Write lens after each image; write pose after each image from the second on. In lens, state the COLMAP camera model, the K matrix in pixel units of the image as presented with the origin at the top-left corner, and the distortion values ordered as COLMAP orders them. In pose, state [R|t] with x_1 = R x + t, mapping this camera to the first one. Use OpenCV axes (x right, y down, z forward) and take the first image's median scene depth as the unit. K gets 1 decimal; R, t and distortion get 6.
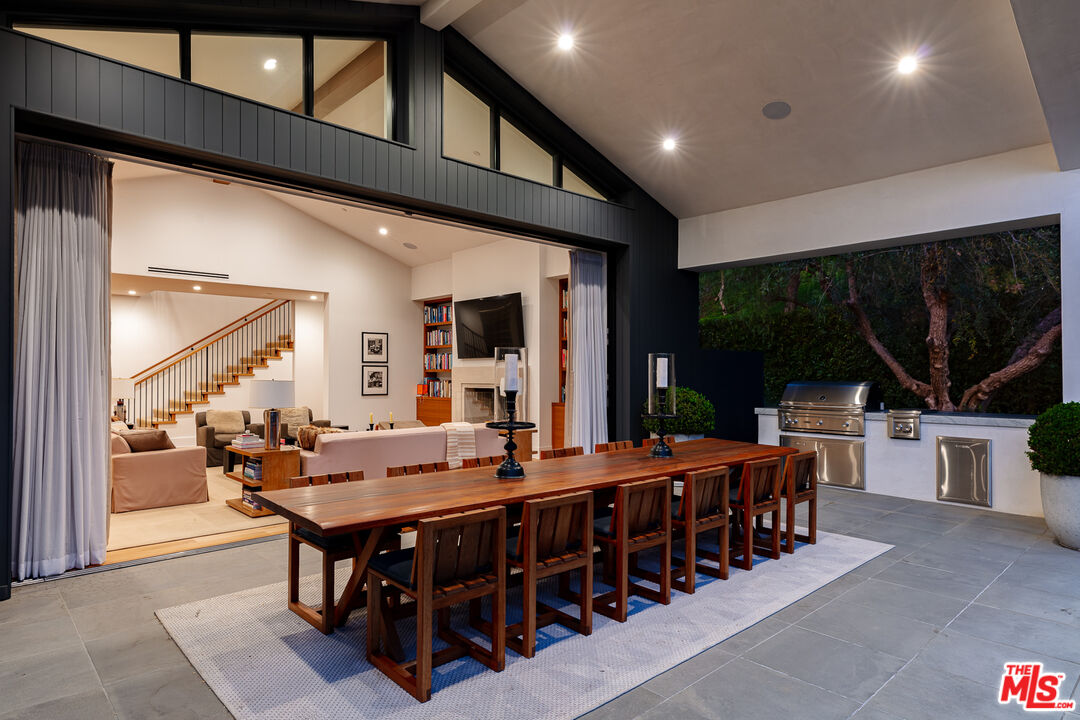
lens RADIAL K [[622.4, 0, 540.0], [0, 622.4, 360.0], [0, 0, 1]] dist [-0.000504, -0.000134]
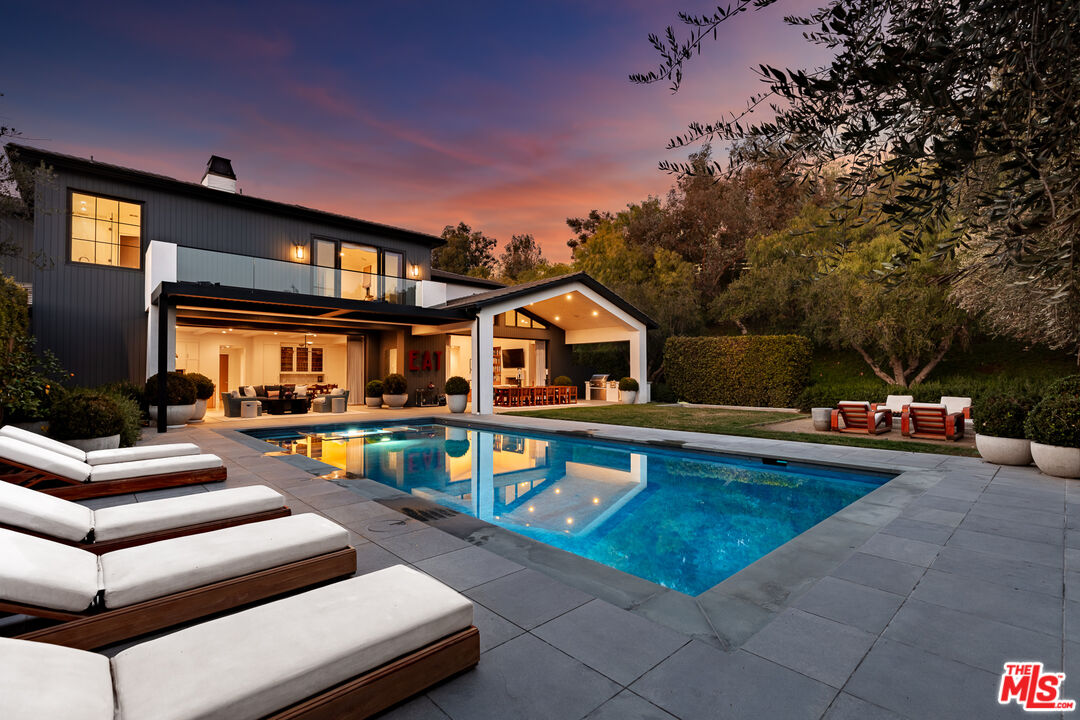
lens RADIAL K [[500.5, 0, 540.0], [0, 500.5, 360.0], [0, 0, 1]] dist [-0.001195, -0.000156]
pose [[0.999975, -0.006631, -0.002542, 0.059101], [0.006632, 0.999978, 0.000132, -0.039573], [0.002541, -0.000149, 0.999997, -1.467903]]
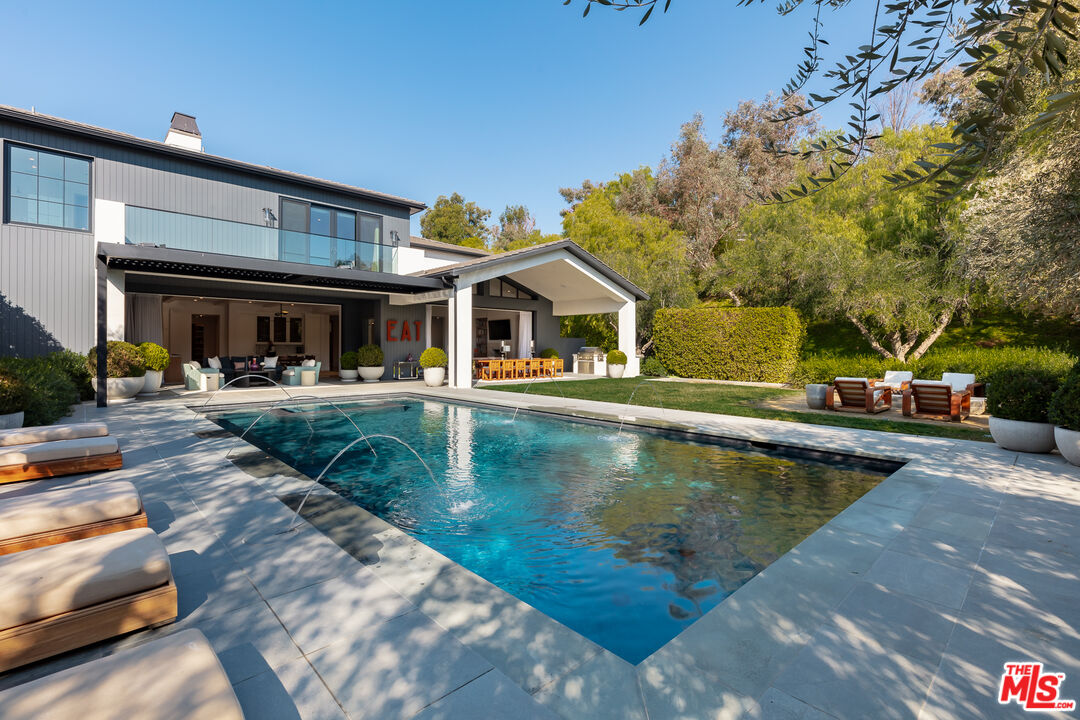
lens RADIAL K [[491.1, 0, 542.7], [0, 491.1, 335.0], [0, 0, 1]] dist [0.001967, 0.000262]
pose [[0.999996, -0.000528, 0.002625, 0.116469], [0.000514, 0.999987, 0.005154, -0.036337], [-0.002627, -0.005153, 0.999983, -1.363327]]
